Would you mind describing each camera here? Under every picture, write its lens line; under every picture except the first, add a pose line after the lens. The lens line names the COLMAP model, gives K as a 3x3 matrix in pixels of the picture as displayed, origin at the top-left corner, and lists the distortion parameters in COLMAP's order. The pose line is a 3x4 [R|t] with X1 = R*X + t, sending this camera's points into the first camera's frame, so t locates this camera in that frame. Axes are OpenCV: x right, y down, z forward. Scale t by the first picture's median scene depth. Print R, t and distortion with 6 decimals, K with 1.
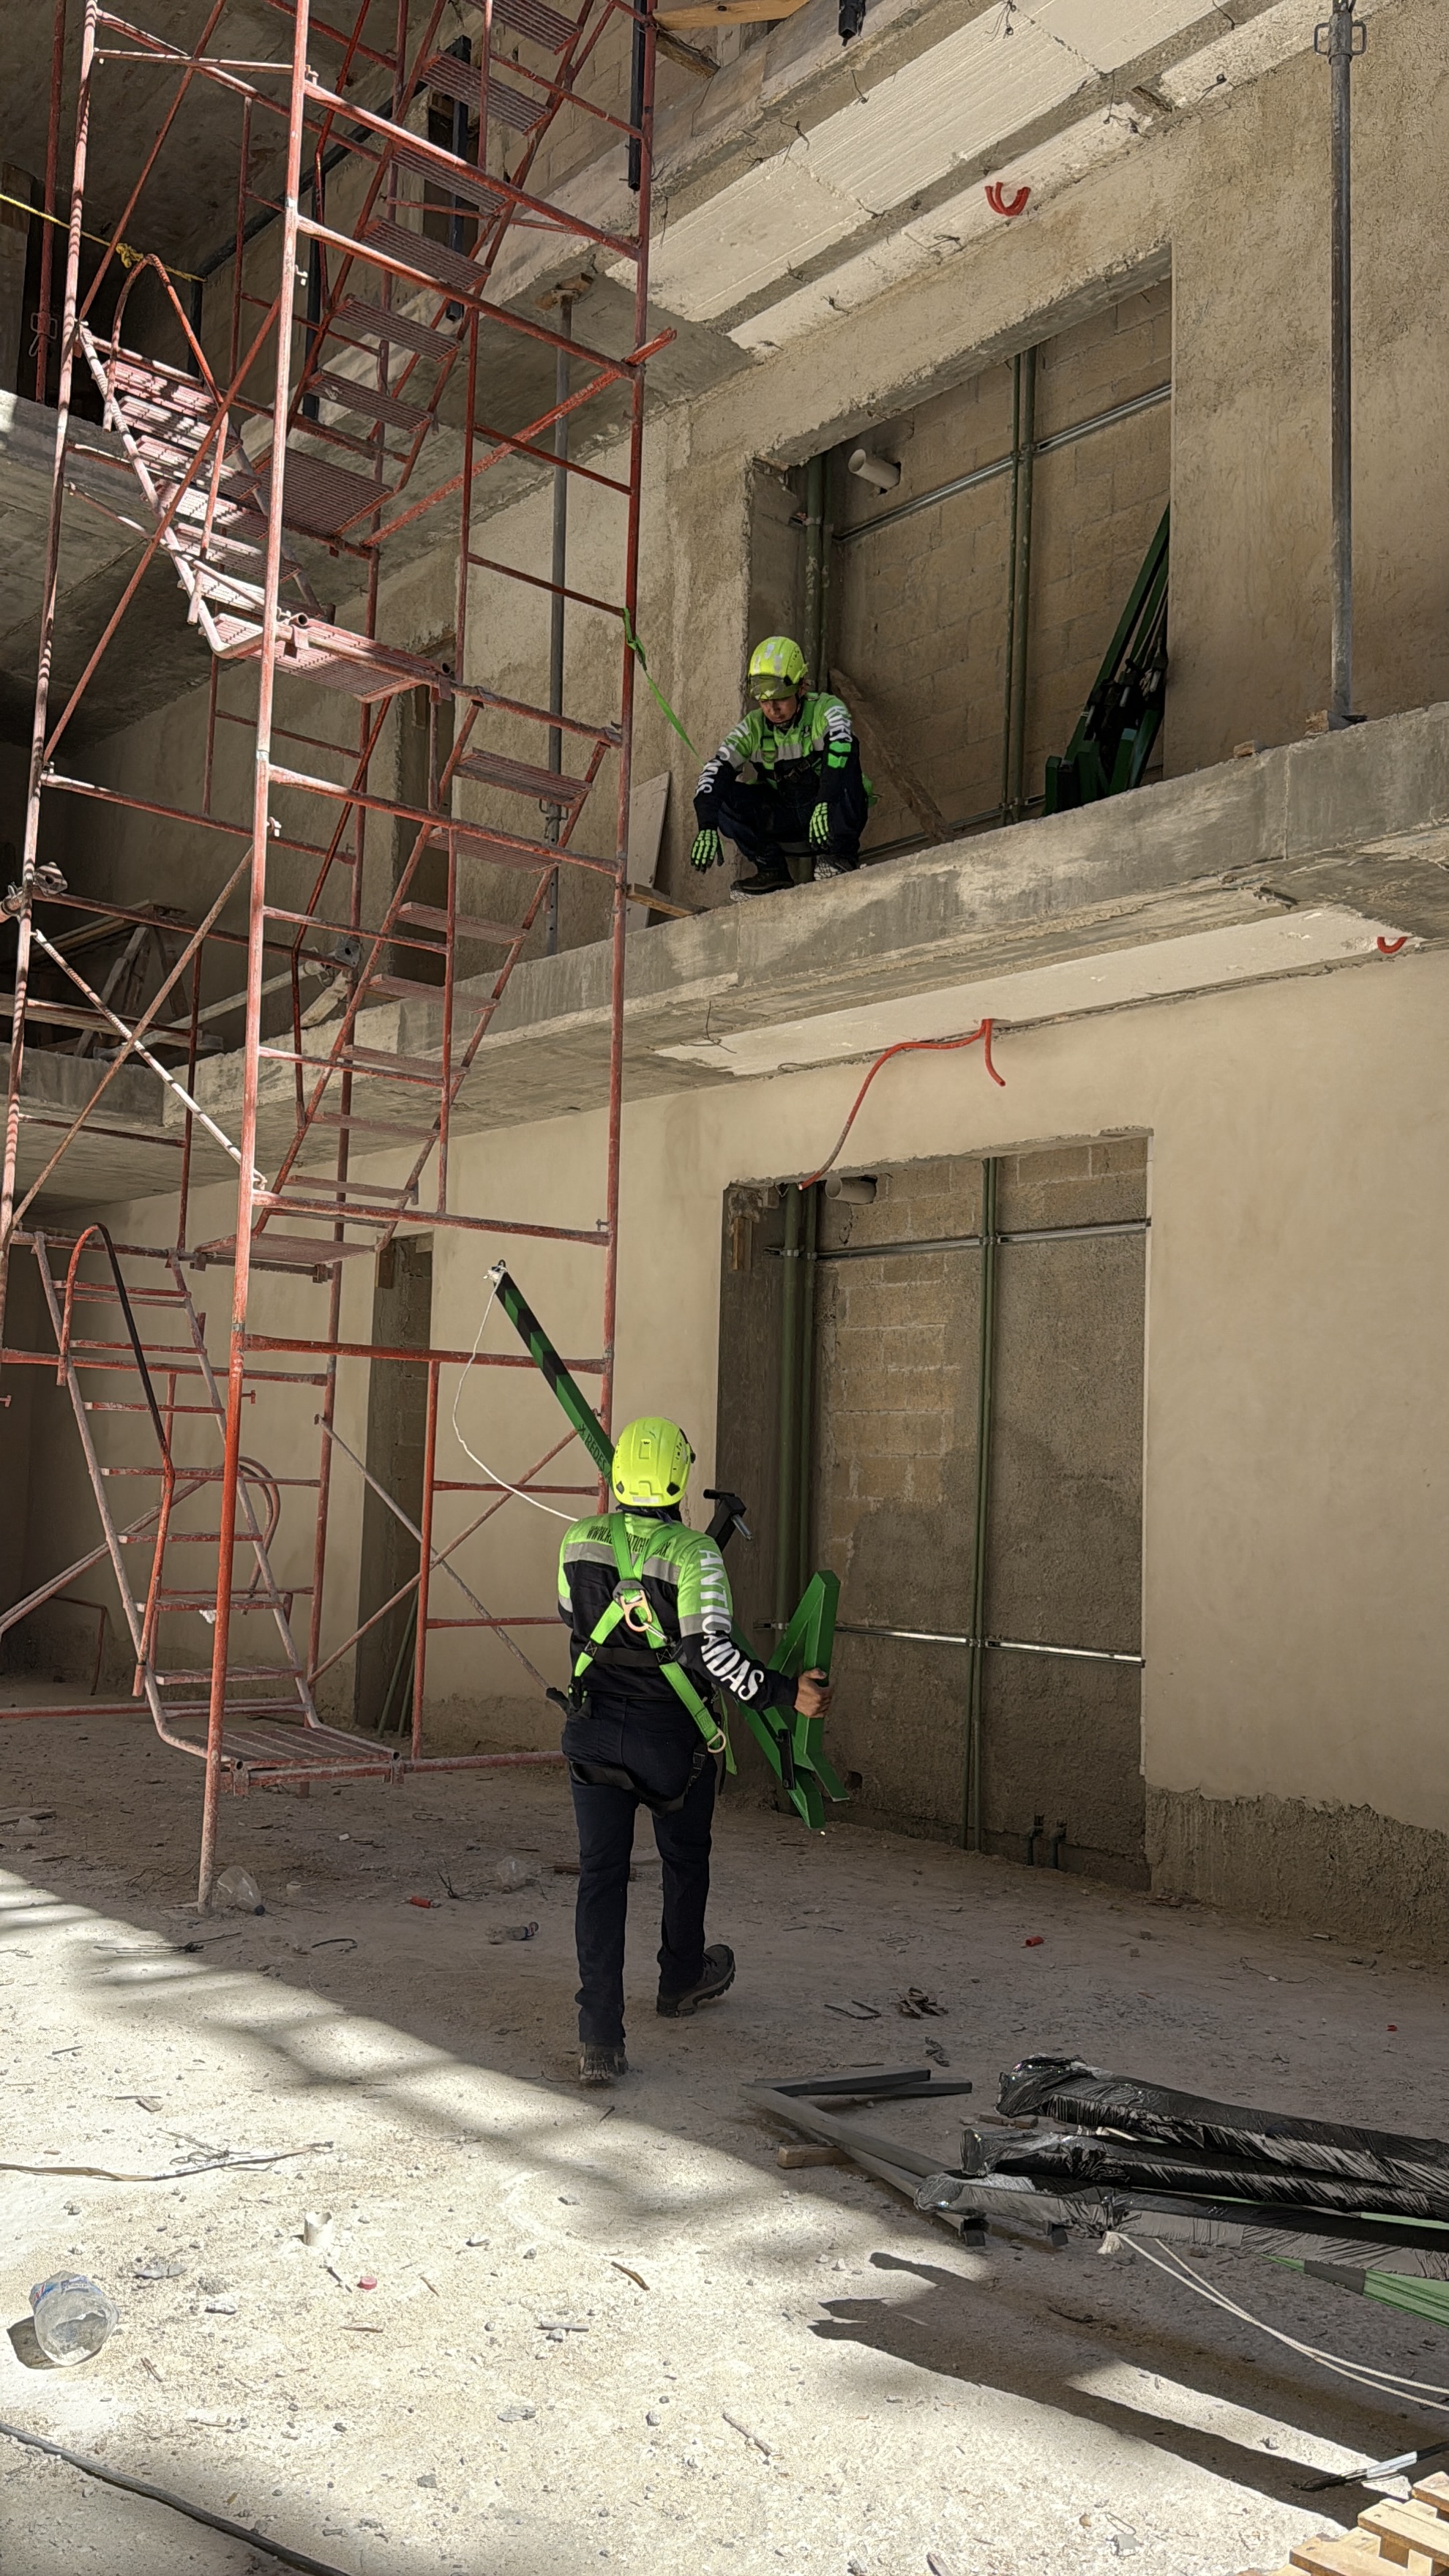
lens RADIAL K [[2219.2, 0, 712.1], [0, 2219.2, 1330.8], [0, 0, 1]] dist [0.176062, -0.393540]
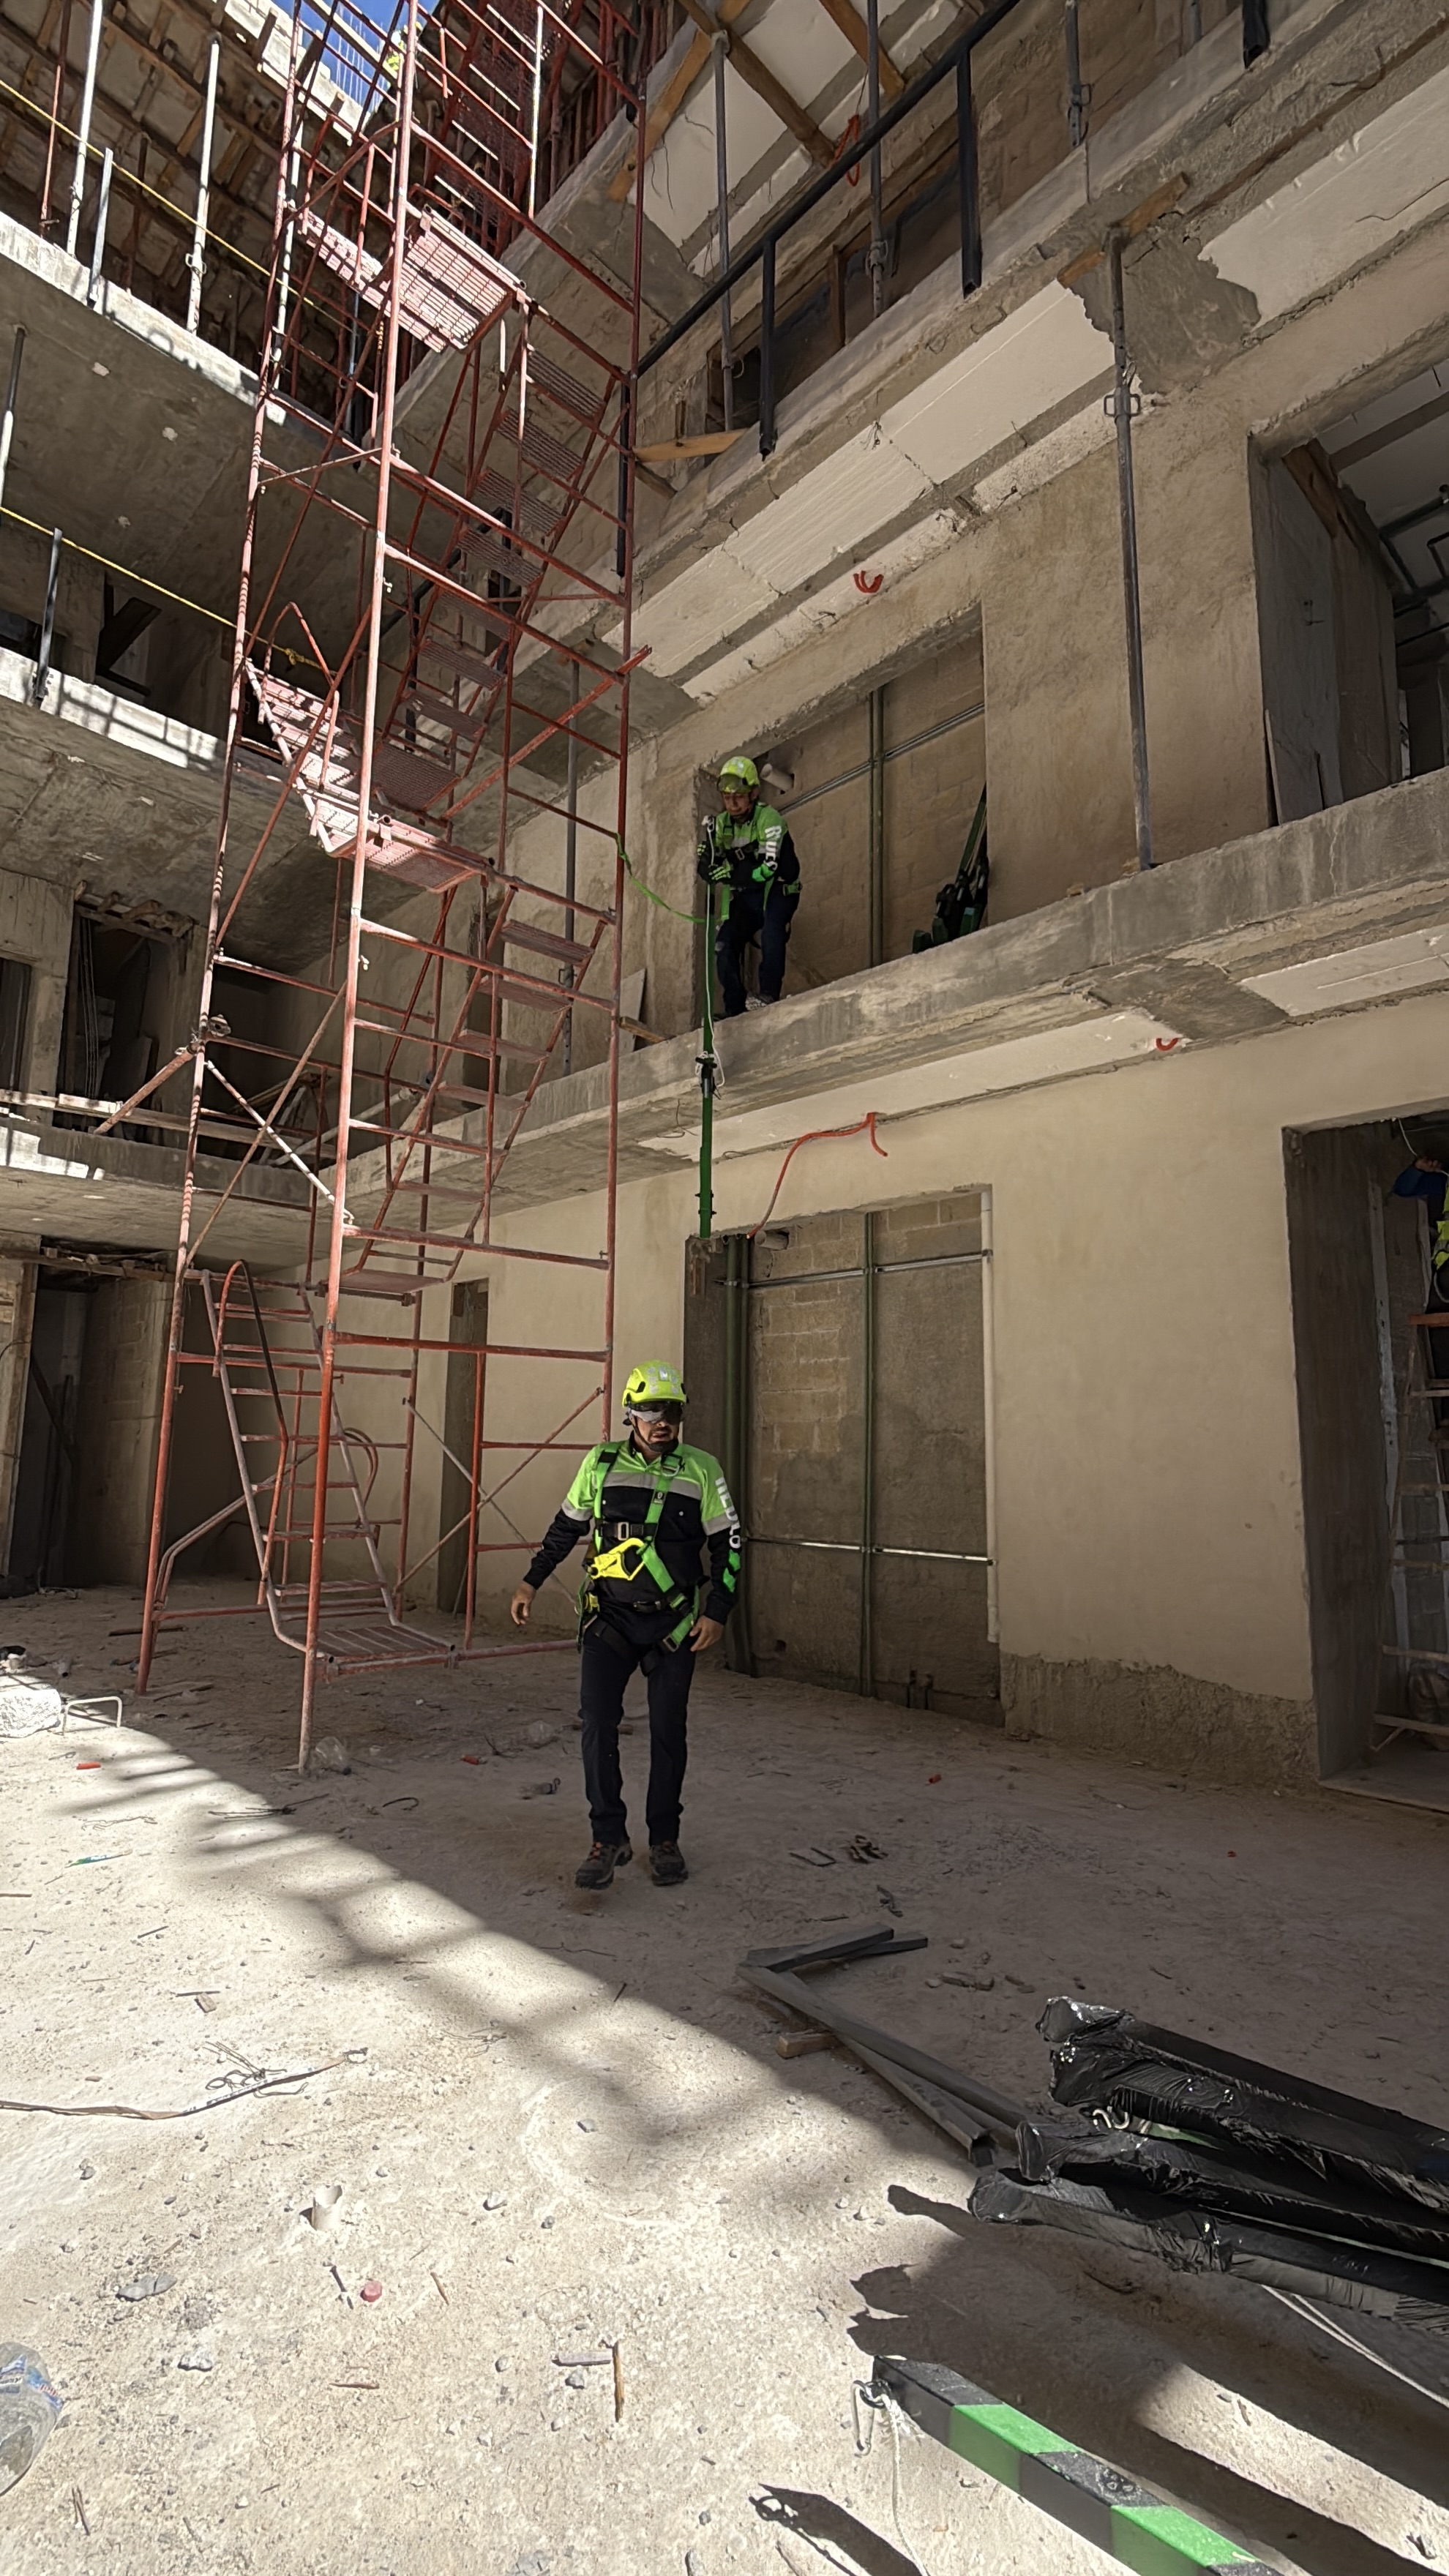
lens RADIAL K [[1204.3, 0, 724.5], [0, 1204.3, 1288.0], [0, 0, 1]] dist [-0.000308, -0.000042]
pose [[0.998413, -0.009951, 0.055425, -0.015838], [0.013458, 0.997906, -0.063270, 0.021690], [-0.054679, 0.063916, 0.996456, 0.244627]]
